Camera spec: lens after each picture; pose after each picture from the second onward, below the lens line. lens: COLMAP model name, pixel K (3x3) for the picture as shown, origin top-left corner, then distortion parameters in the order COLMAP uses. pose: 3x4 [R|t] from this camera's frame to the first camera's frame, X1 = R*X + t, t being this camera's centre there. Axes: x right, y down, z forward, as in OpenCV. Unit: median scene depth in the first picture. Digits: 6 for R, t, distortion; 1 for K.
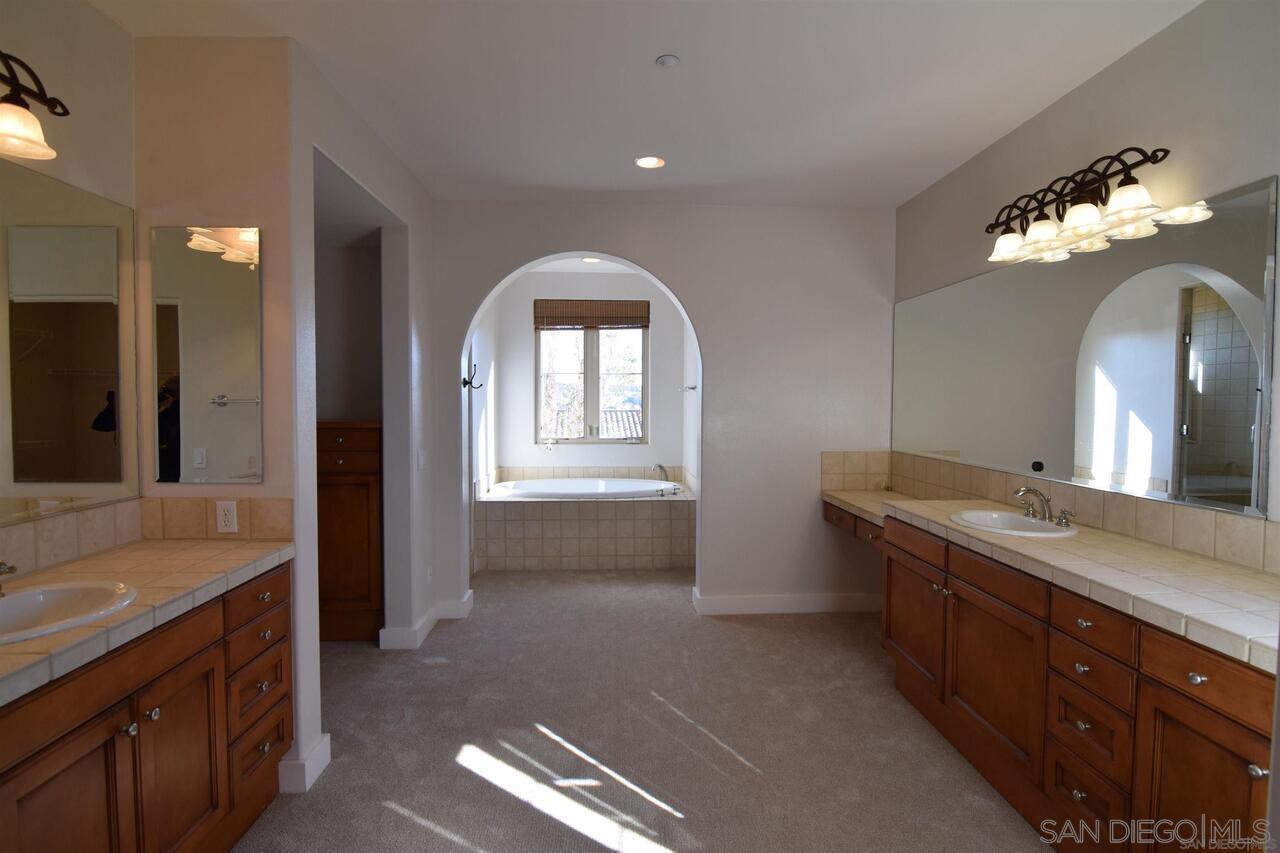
lens RADIAL K [[657.4, 0, 640.1], [0, 657.4, 422.4], [0, 0, 1]] dist [-0.019607, 0.000709]
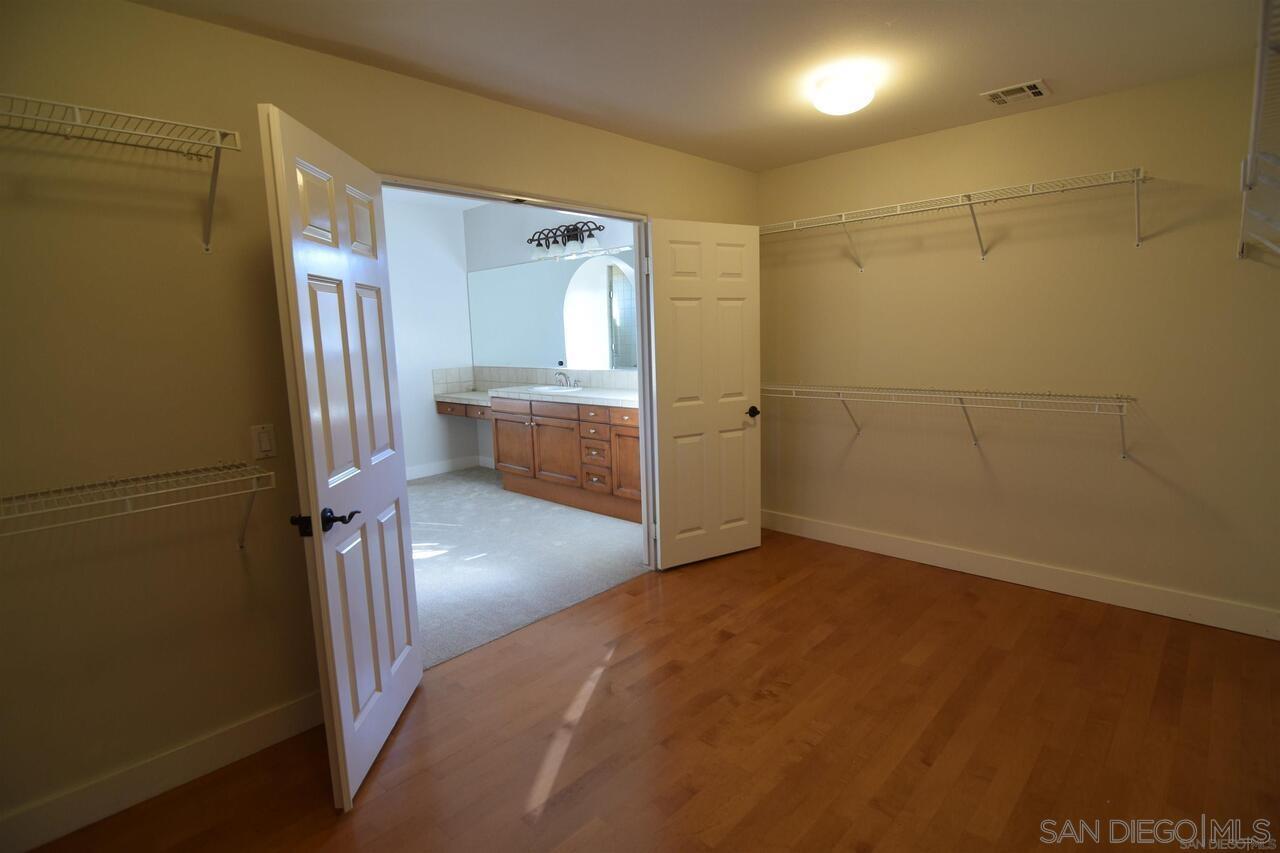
lens RADIAL K [[639.4, 0, 639.5], [0, 639.4, 424.3], [0, 0, 1]] dist [-0.000475, -0.000018]
pose [[0.734530, -0.126387, 0.666703, -0.617668], [0.060696, 0.990801, 0.120955, 0.031210], [-0.675856, -0.048378, 0.735444, -0.706926]]
